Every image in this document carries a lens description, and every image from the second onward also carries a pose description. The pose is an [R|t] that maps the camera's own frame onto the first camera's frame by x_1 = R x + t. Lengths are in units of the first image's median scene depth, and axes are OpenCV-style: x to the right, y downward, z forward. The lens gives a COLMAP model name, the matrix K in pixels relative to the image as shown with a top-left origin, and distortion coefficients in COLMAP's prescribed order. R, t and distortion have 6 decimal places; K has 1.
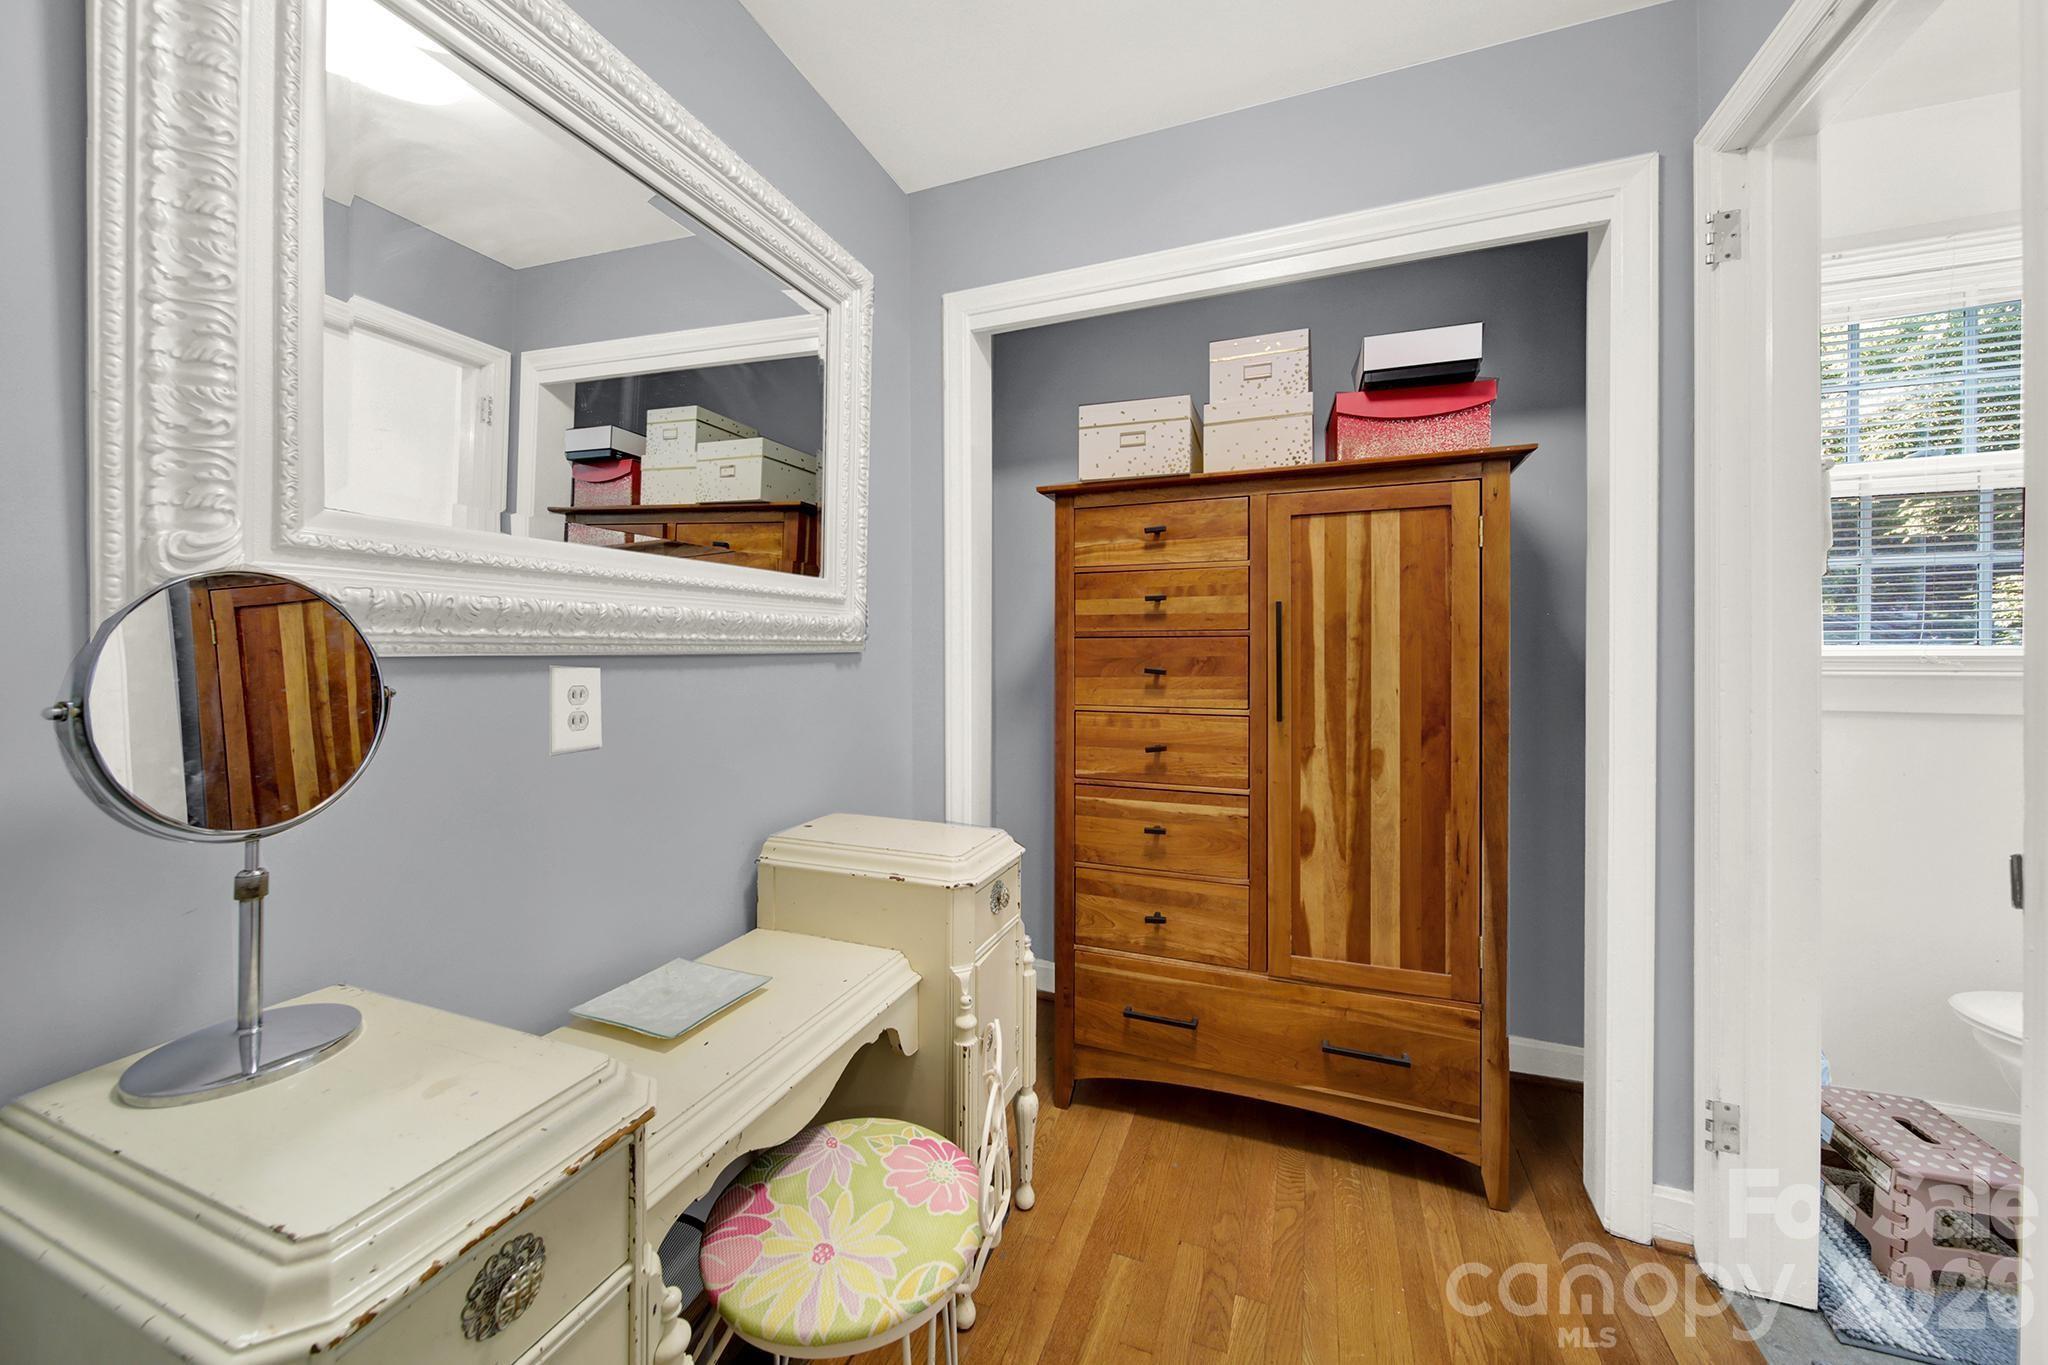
lens RADIAL K [[744.5, 0, 1039.1], [0, 744.5, 650.3], [0, 0, 1]] dist [-0.003602, -0.000057]
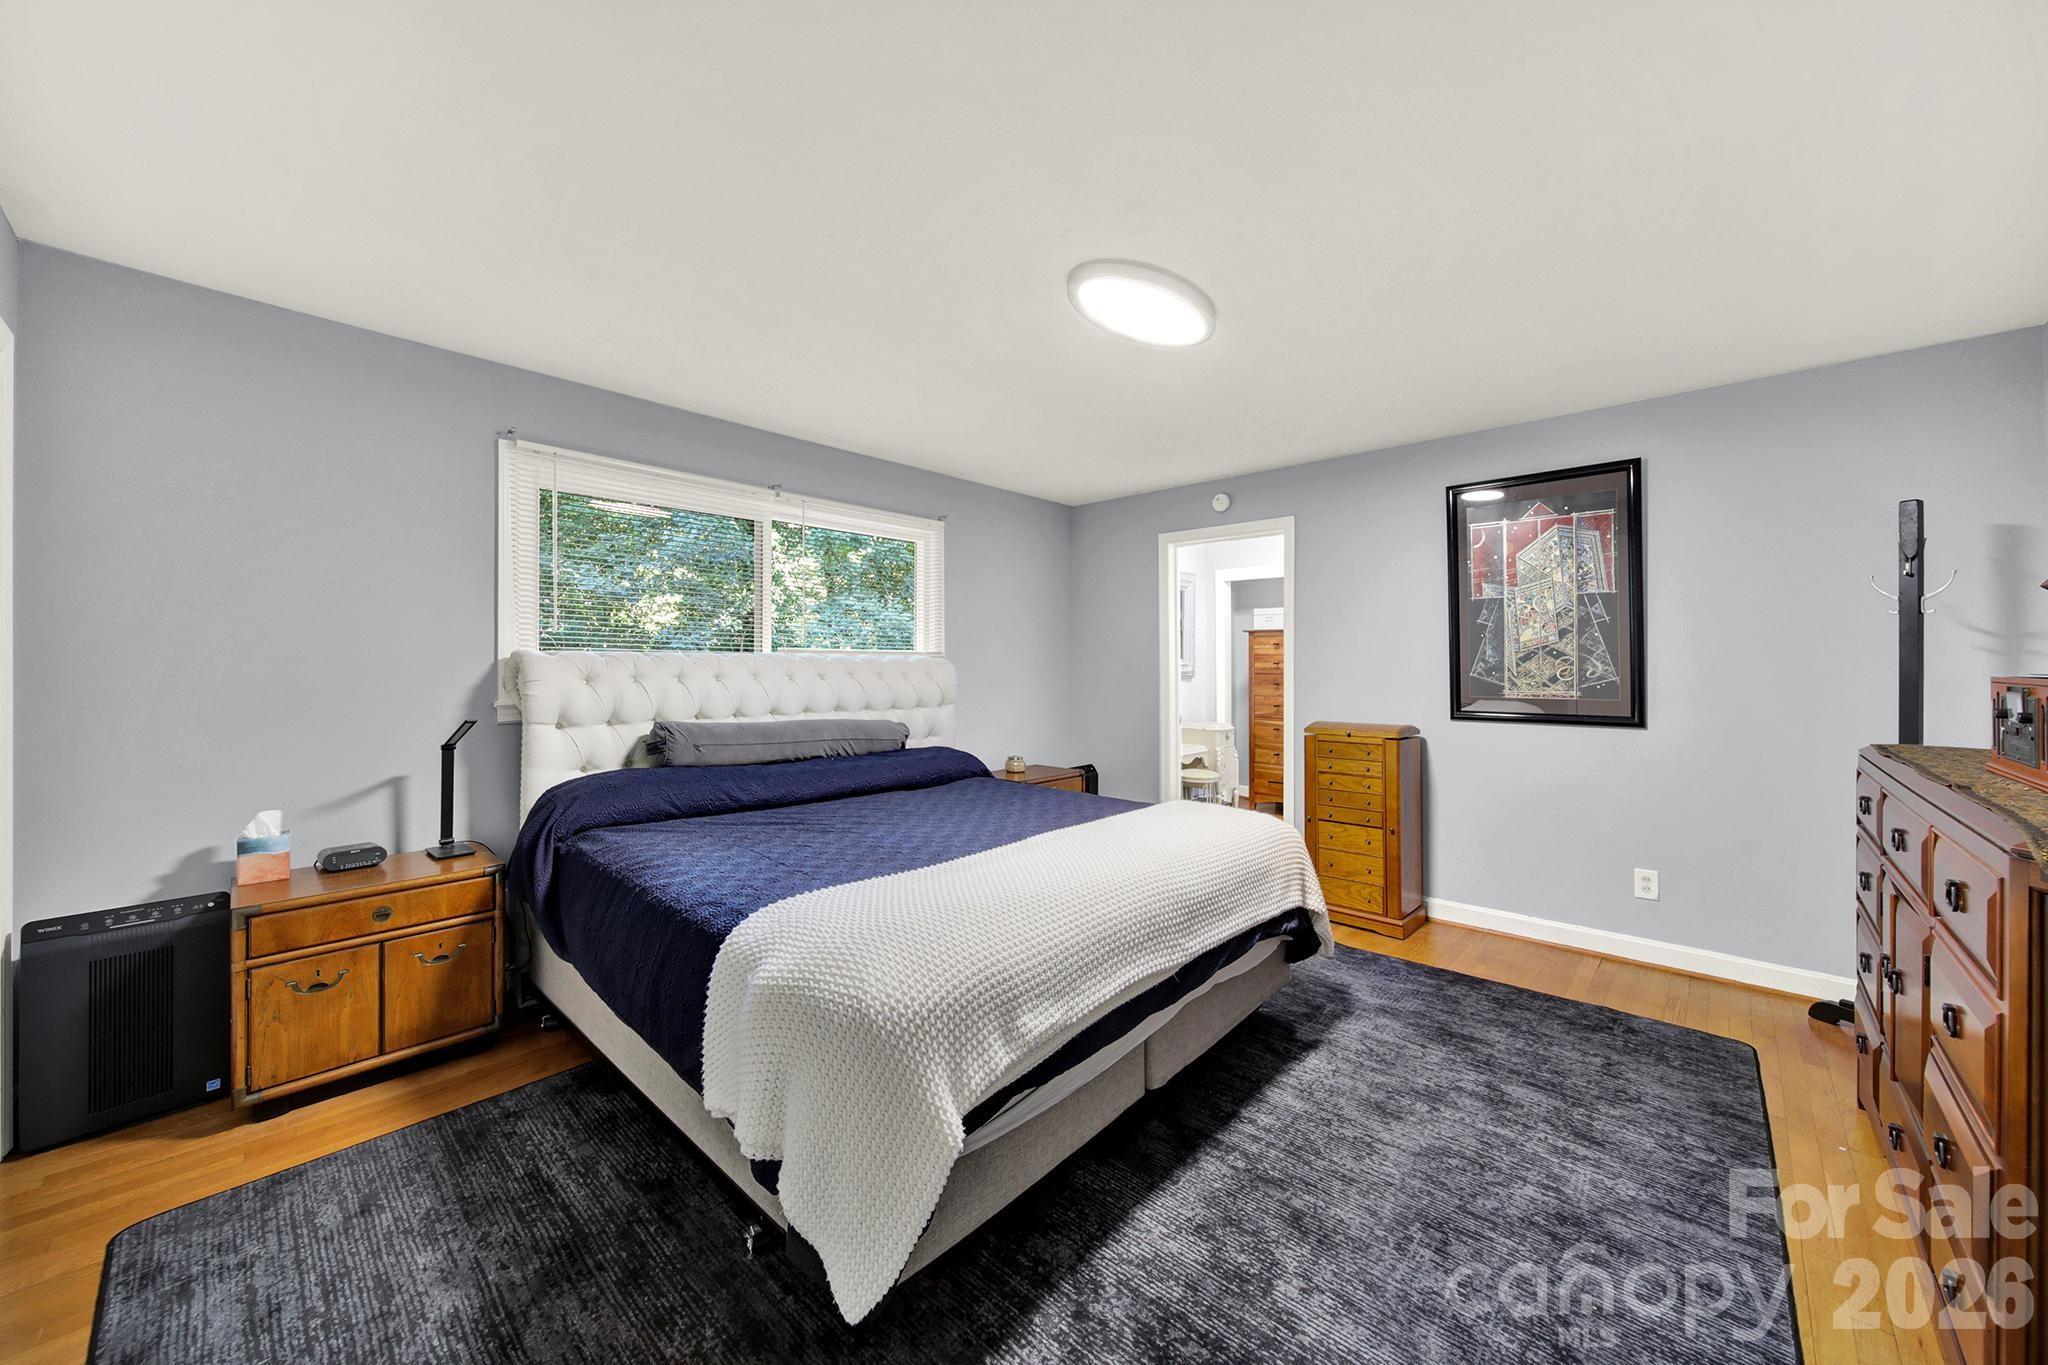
lens RADIAL K [[744.5, 0, 1029.9], [0, 744.5, 664.9], [0, 0, 1]] dist [-0.003602, -0.000057]
pose [[0.925306, 0.004545, -0.379194, 0.396665], [-0.003174, 0.999986, 0.004241, -0.070179], [0.379208, -0.002720, 0.925307, -2.603298]]
